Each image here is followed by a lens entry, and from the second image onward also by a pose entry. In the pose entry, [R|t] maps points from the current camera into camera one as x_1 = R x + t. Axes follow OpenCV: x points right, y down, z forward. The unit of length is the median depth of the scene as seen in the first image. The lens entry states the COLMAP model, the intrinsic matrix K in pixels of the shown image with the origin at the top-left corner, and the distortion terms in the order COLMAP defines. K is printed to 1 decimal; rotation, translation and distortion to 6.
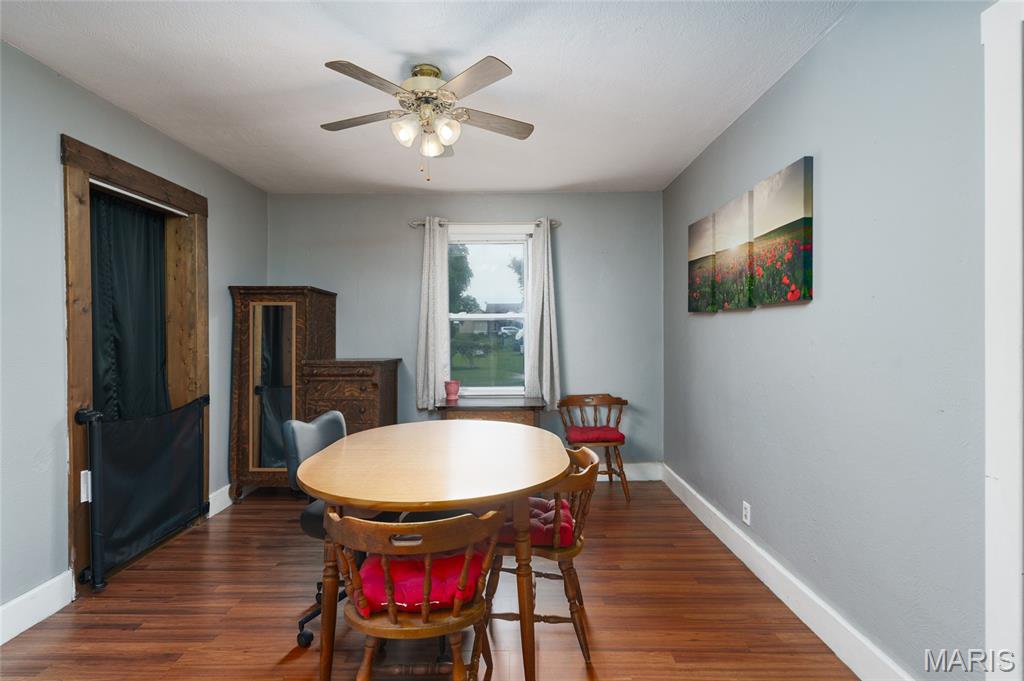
lens RADIAL K [[468.7, 0, 512.0], [0, 468.7, 340.5], [0, 0, 1]] dist [-0.000330, 0.000129]
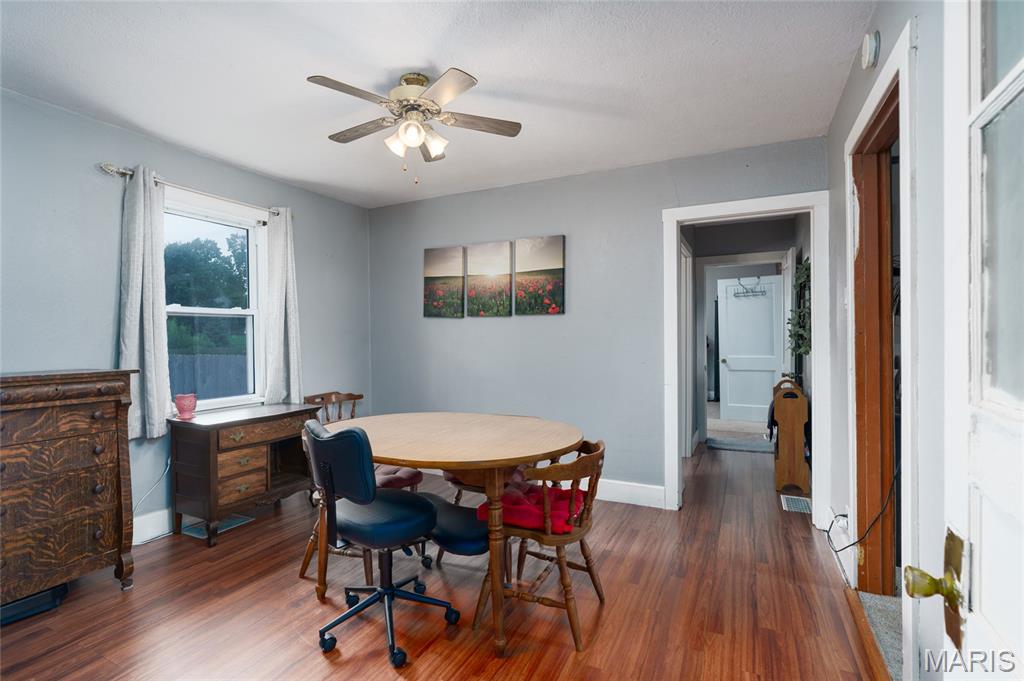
lens RADIAL K [[468.7, 0, 512.0], [0, 468.7, 340.5], [0, 0, 1]] dist [-0.000330, 0.000129]
pose [[0.453357, -0.004141, 0.891319, -0.997902], [0.016928, 0.999849, -0.003965, 0.020620], [-0.891168, 0.016886, 0.453359, 0.325822]]
